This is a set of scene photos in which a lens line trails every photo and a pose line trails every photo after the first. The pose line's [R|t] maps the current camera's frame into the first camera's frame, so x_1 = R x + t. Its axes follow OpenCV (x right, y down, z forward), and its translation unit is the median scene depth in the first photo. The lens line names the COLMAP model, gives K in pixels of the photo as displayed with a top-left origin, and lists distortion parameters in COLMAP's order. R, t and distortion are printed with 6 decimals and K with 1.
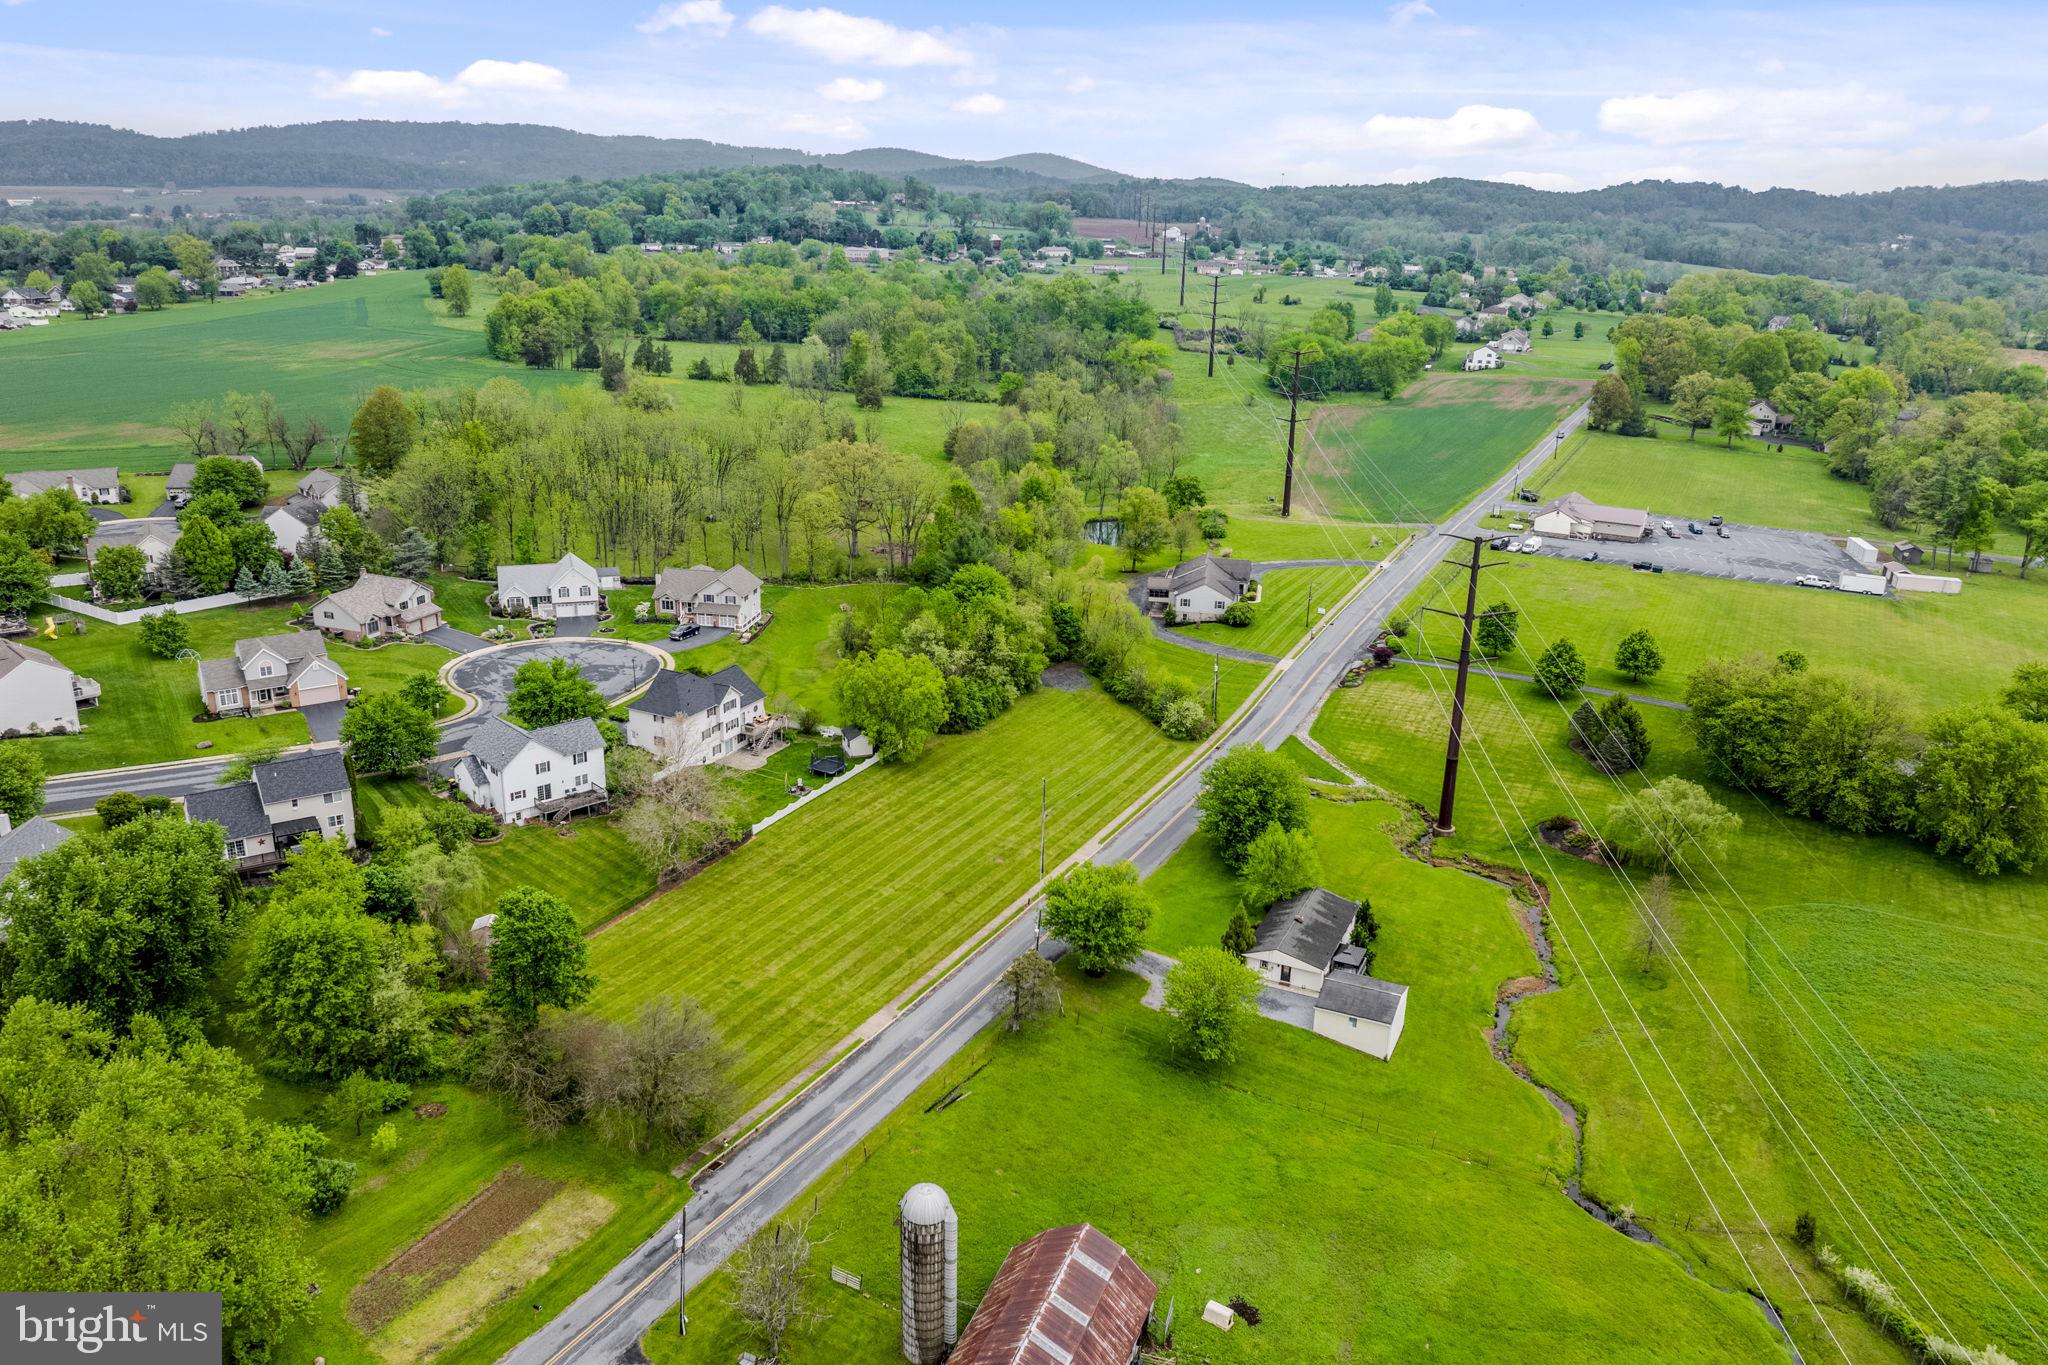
lens RADIAL K [[1471.8, 0, 1024.0], [0, 1471.8, 682.5], [0, 0, 1]] dist [-0.006357, 0.001604]
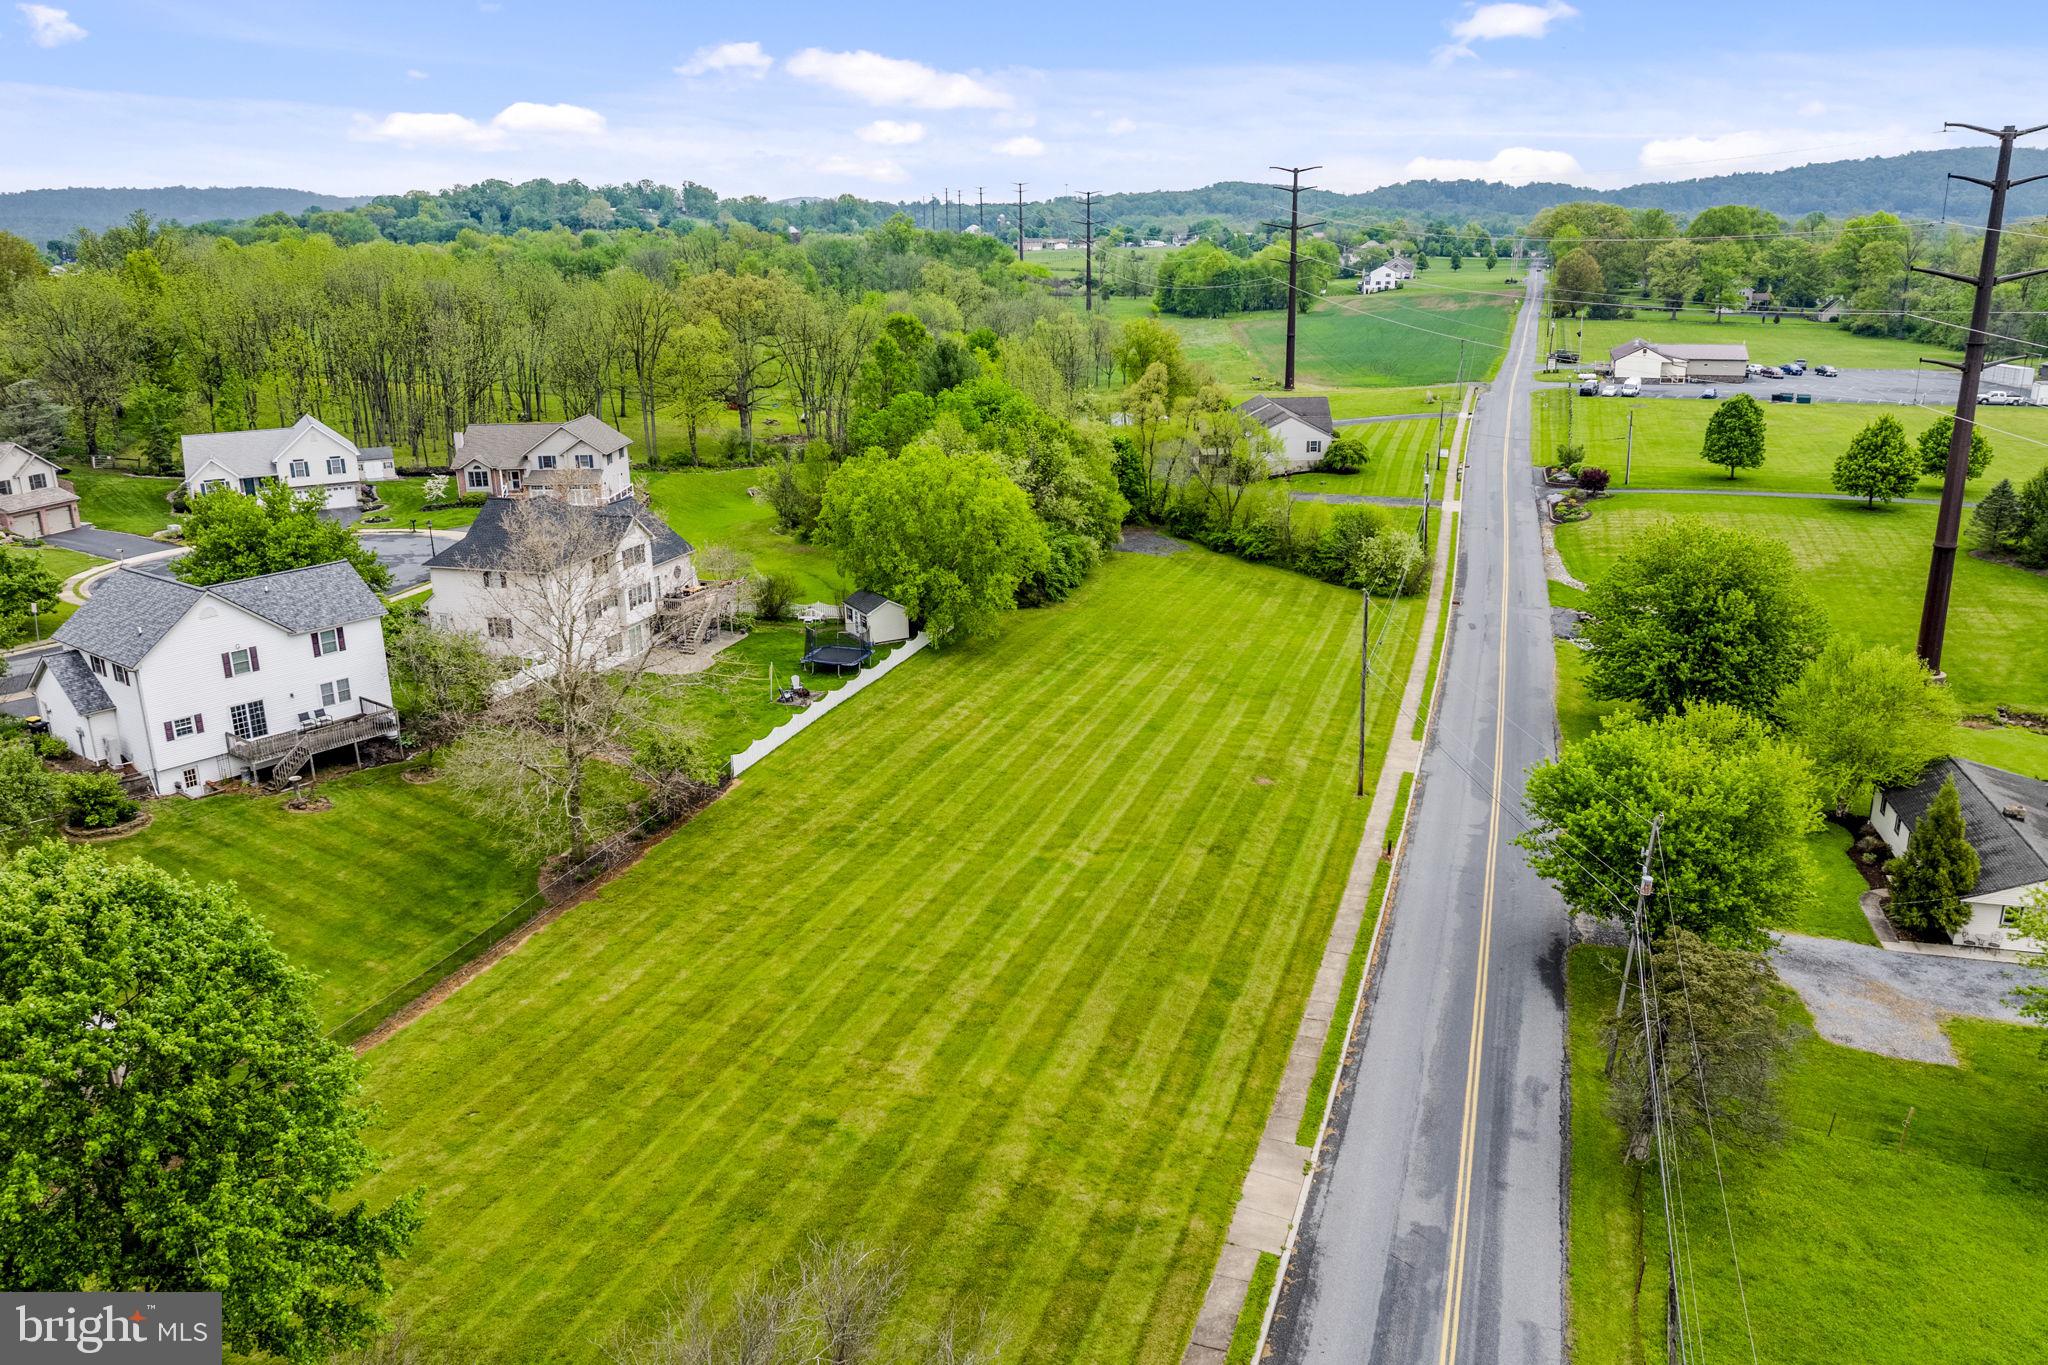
lens RADIAL K [[1471.5, 0, 1024.0], [0, 1471.5, 682.5], [0, 0, 1]] dist [-0.027476, -0.007241]
pose [[0.987381, -0.084024, 0.134235, -0.141961], [0.087950, 0.995846, -0.023577, 0.085760], [-0.131697, 0.035086, 0.990669, 0.491391]]
